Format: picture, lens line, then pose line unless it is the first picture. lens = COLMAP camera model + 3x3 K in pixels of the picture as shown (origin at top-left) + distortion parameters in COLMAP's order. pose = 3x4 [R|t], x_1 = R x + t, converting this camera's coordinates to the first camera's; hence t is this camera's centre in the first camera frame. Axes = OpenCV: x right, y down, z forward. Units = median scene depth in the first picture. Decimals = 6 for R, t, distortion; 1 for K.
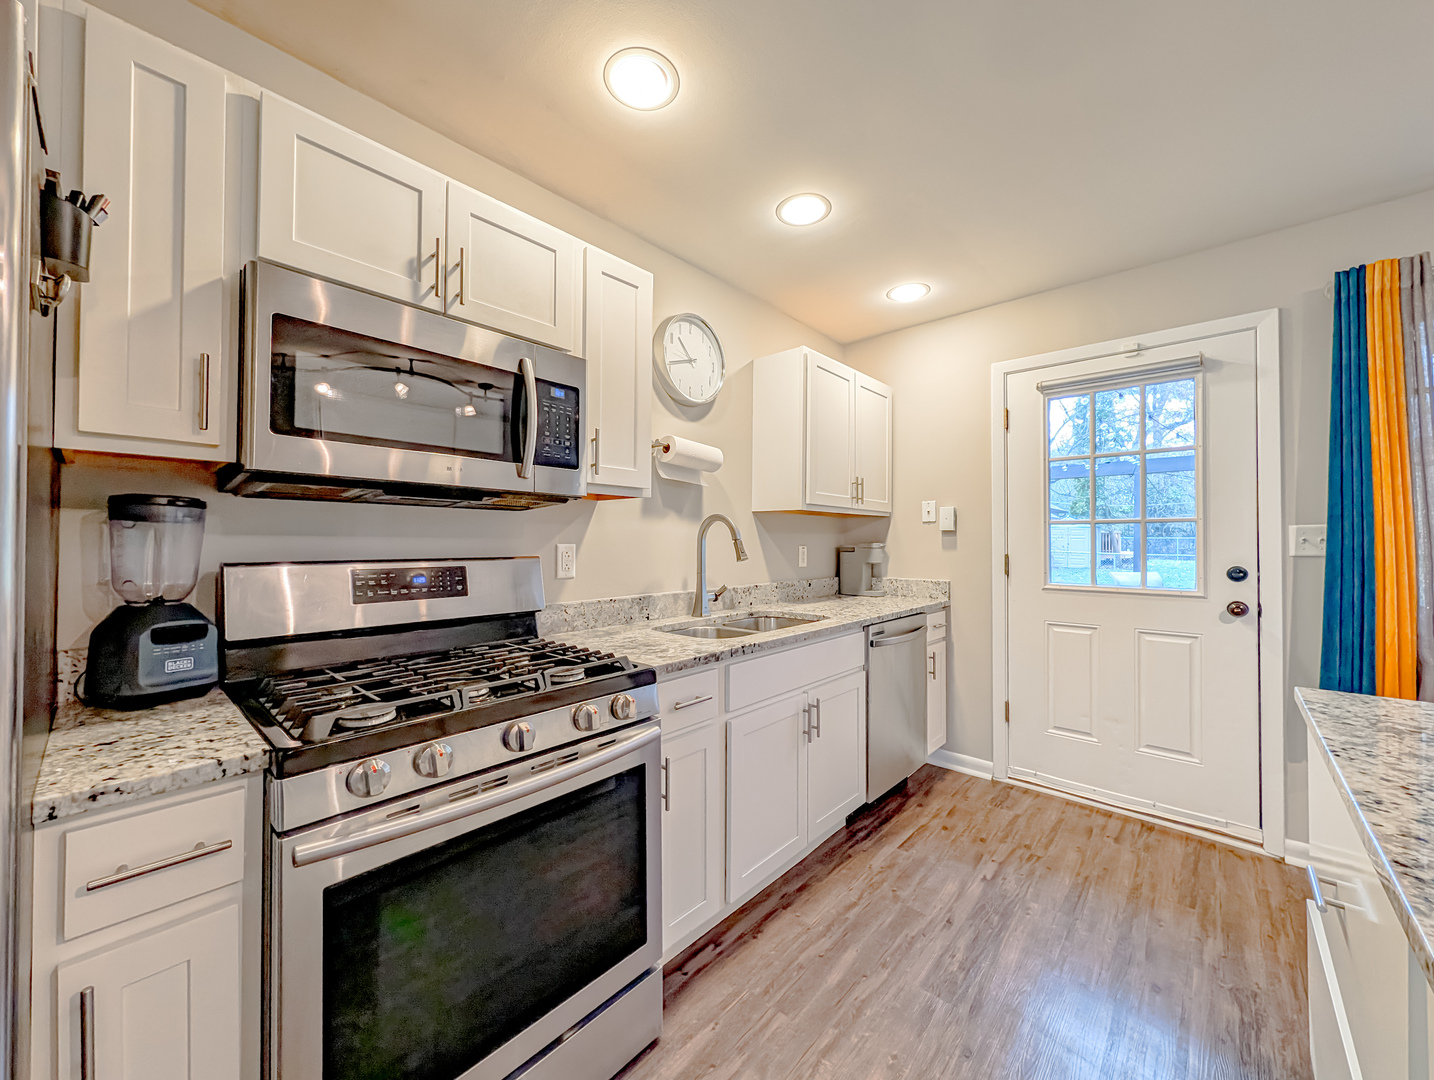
lens RADIAL K [[556.6, 0, 712.7], [0, 556.6, 535.0], [0, 0, 1]] dist [0.000425, 0.000068]
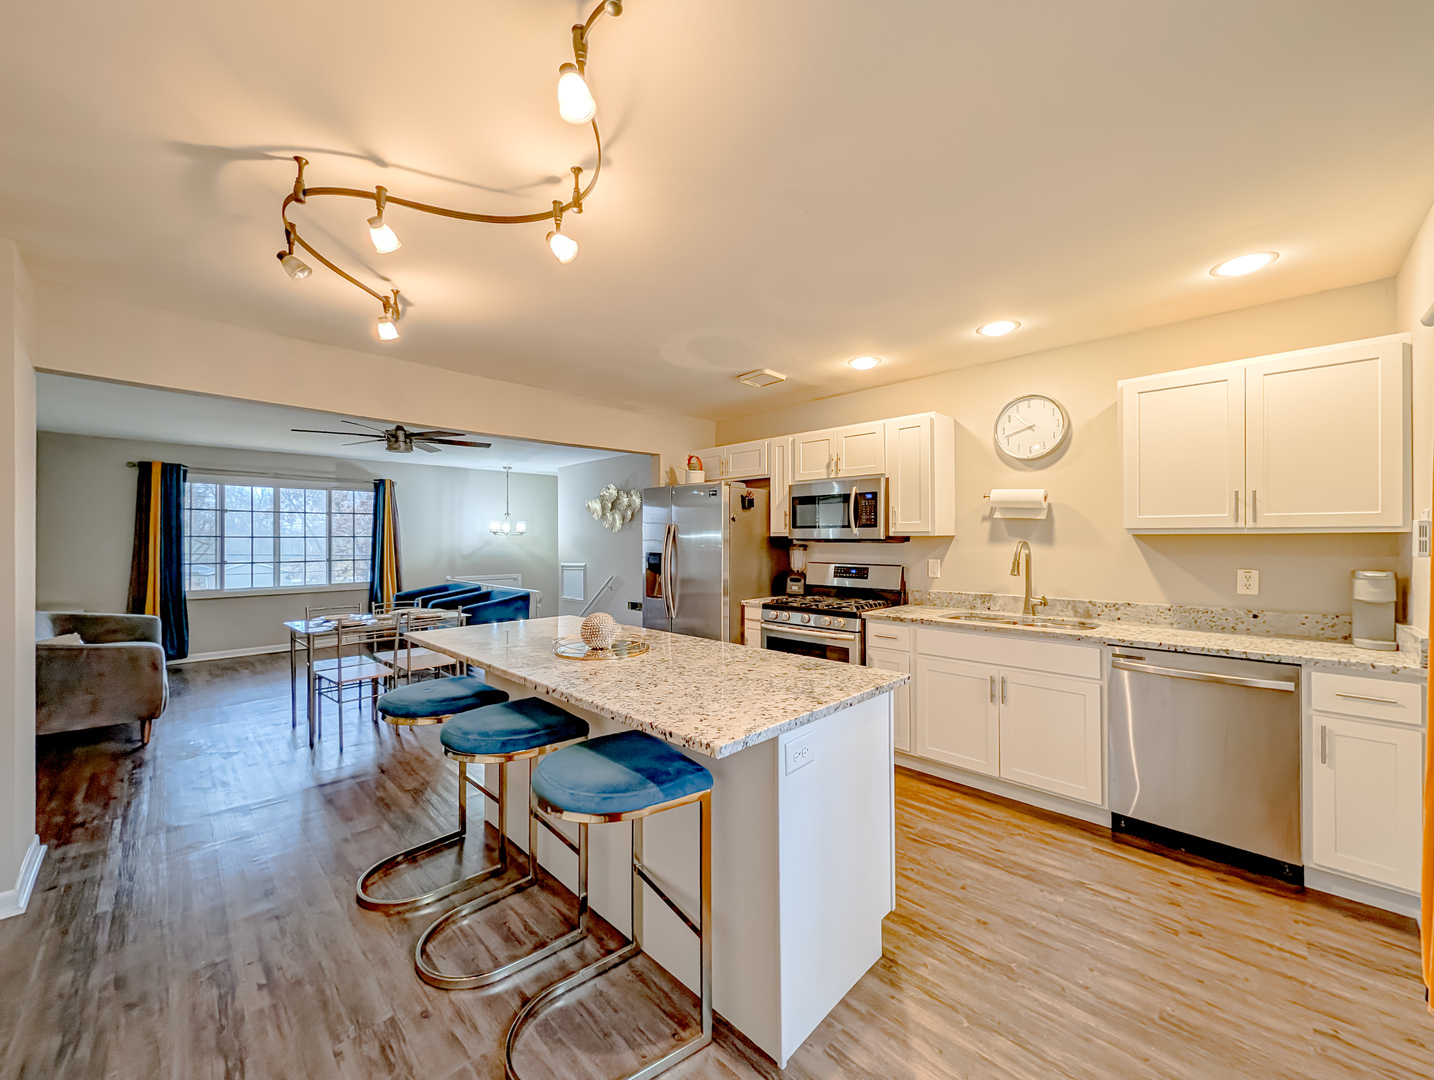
lens RADIAL K [[556.6, 0, 712.7], [0, 556.6, 535.0], [0, 0, 1]] dist [0.000425, 0.000068]
pose [[-0.055836, -0.010166, -0.998388, 1.753094], [0.014872, 0.999829, -0.011013, -0.060031], [0.998329, -0.015463, -0.055675, 0.384354]]
